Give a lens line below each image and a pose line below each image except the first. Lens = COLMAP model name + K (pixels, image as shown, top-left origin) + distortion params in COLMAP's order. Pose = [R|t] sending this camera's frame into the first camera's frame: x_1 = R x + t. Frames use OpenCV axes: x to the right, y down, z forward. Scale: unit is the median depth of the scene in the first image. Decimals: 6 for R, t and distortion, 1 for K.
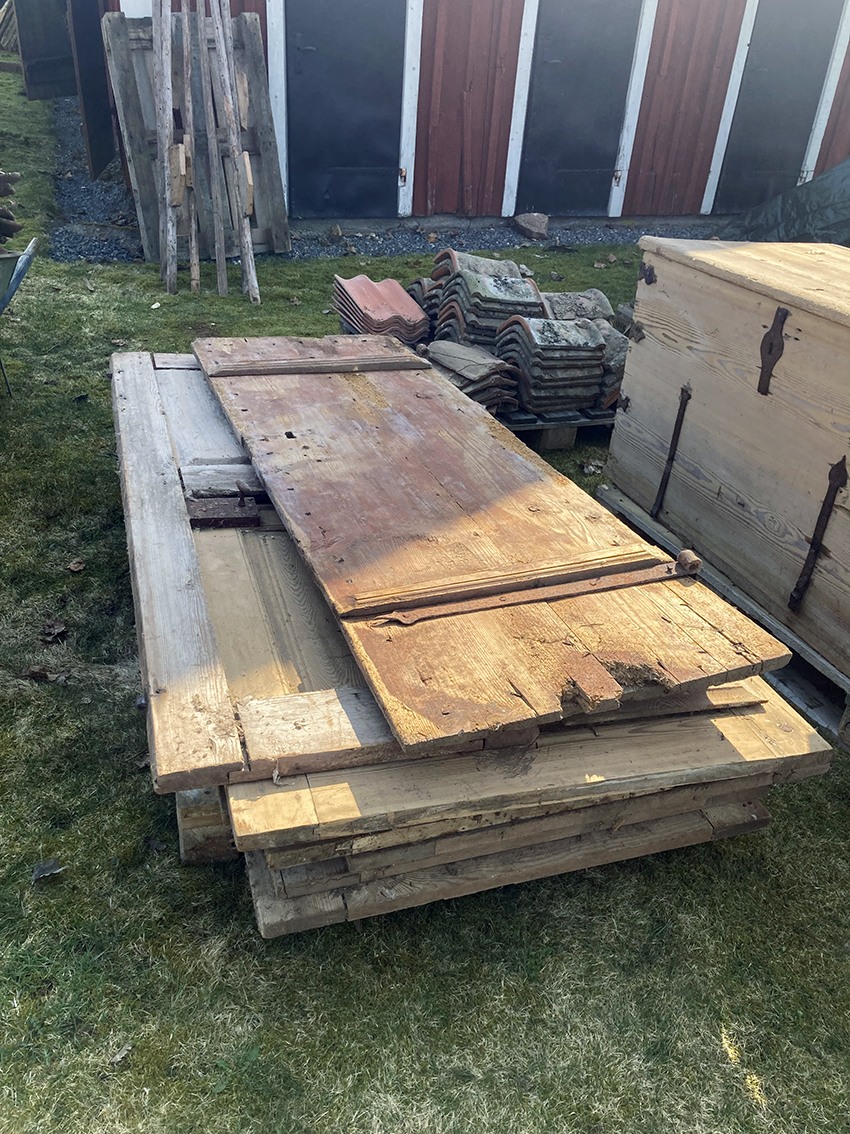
lens RADIAL K [[925.0, 0, 427.2], [0, 925.0, 566.5], [0, 0, 1]] dist [0.017566, -0.000571]
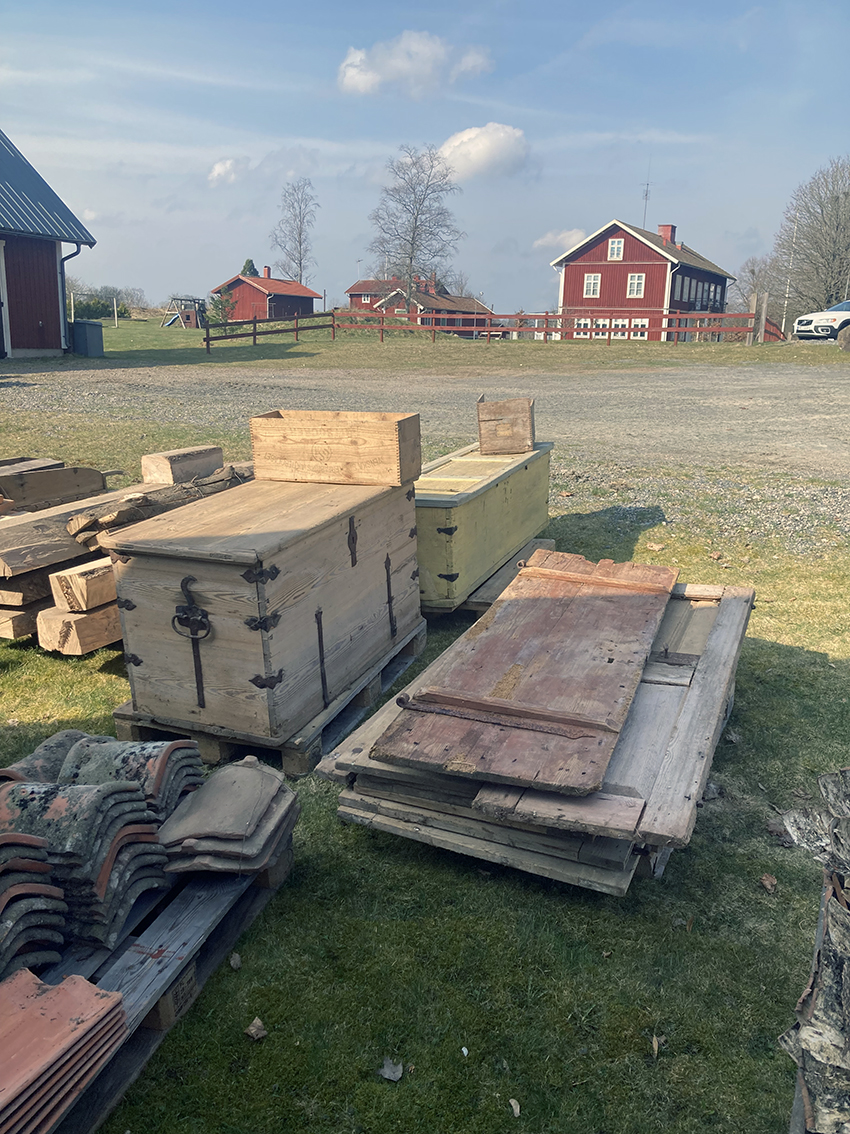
lens RADIAL K [[925.0, 0, 431.0], [0, 925.0, 566.7], [0, 0, 1]] dist [0.017566, -0.000571]
pose [[-0.750112, -0.251233, 0.611731, -0.723386], [0.295856, 0.699804, 0.650187, -1.165239], [-0.591440, 0.668697, -0.450603, 1.586952]]
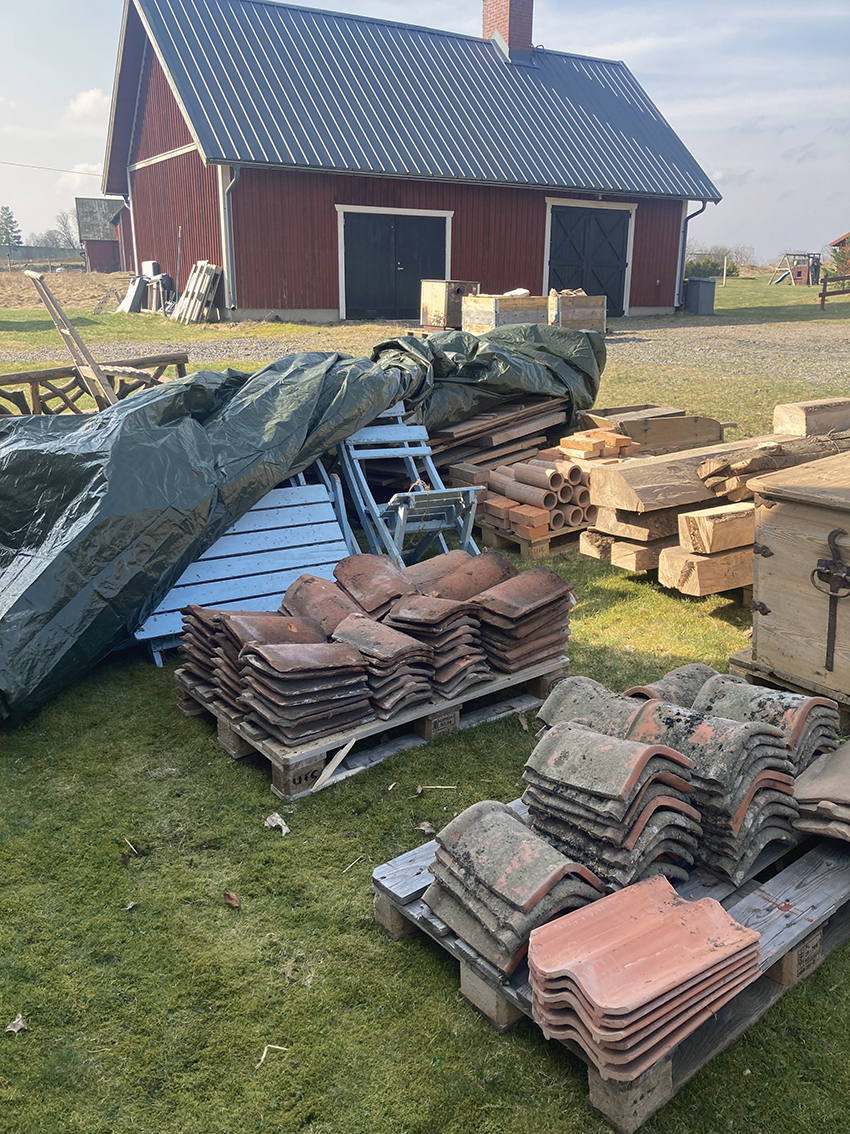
lens RADIAL K [[925.0, 0, 435.7], [0, 925.0, 569.6], [0, 0, 1]] dist [0.017566, -0.000571]
pose [[-0.249154, -0.356283, 0.900547, -0.657559], [0.519504, 0.735598, 0.434755, -1.174478], [-0.817336, 0.576159, 0.001813, 1.670774]]
